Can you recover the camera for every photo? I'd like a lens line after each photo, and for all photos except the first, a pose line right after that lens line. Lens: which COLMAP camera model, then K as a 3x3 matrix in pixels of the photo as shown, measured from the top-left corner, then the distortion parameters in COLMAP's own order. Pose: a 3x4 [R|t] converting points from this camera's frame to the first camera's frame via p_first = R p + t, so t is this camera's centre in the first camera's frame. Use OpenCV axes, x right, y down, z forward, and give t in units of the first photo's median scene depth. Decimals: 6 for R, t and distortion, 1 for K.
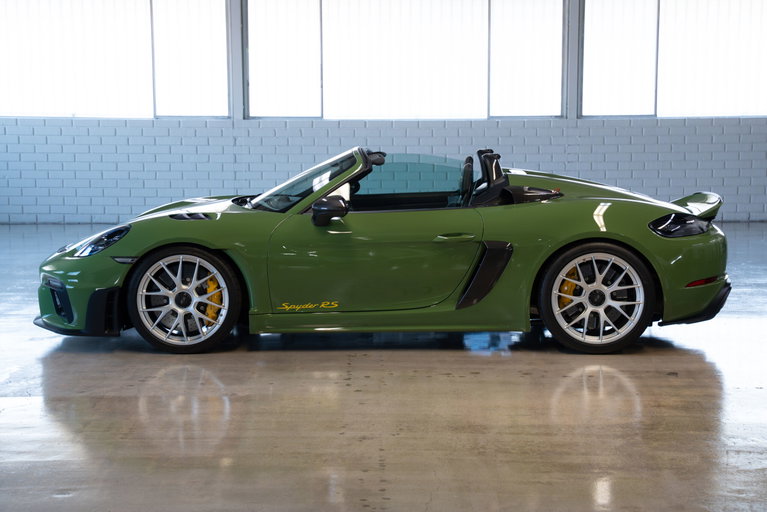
lens RADIAL K [[1423.6, 0, 384.1], [0, 1423.6, 256.5], [0, 0, 1]] dist [0.278578, 0.000000]
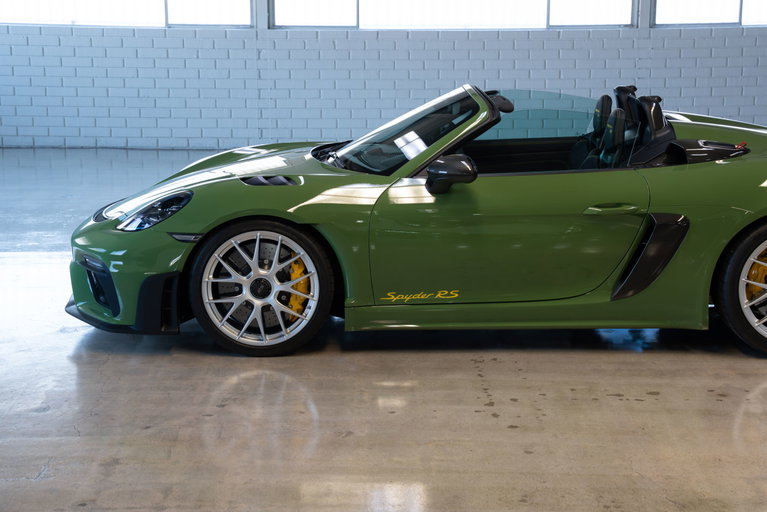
lens RADIAL K [[1423.6, 0, 386.3], [0, 1423.6, 257.5], [0, 0, 1]] dist [0.278578, 0.000000]
pose [[0.999797, 0.000117, 0.020149, -0.087487], [-0.001627, 0.997187, 0.074935, -0.044608], [-0.020083, -0.074952, 0.996985, 0.225455]]
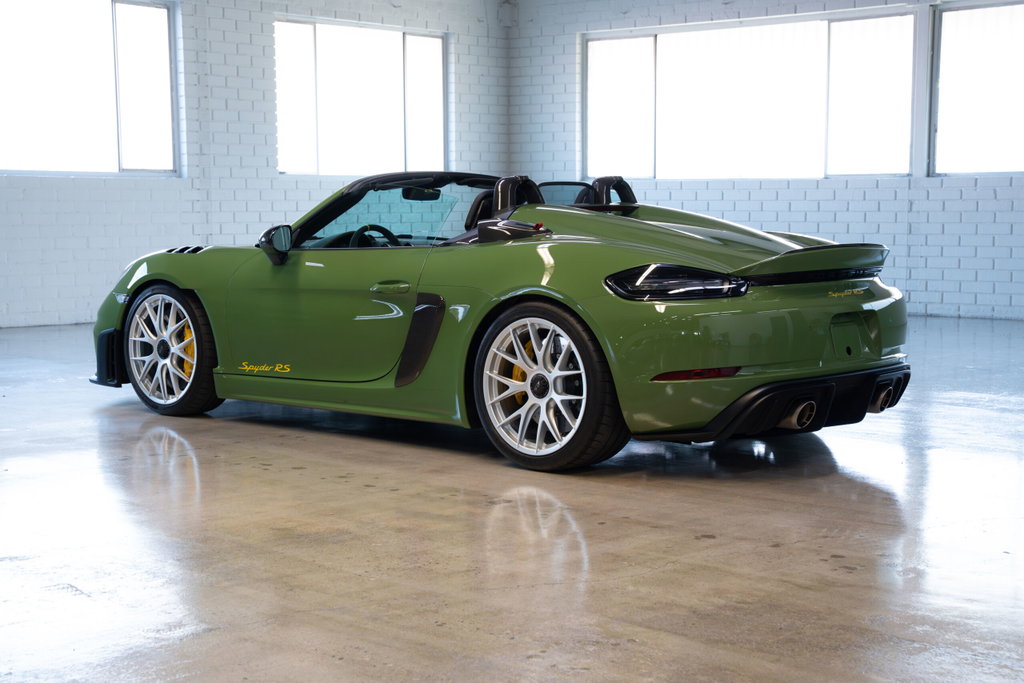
lens RADIAL K [[1614.7, 0, 517.5], [0, 1614.7, 343.7], [0, 0, 1]] dist [0.193060, 0.000000]
pose [[0.747856, 0.062112, -0.660949, 0.632428], [-0.076795, 0.997024, 0.006801, 0.005034], [0.659404, 0.045672, 0.750400, 0.427633]]
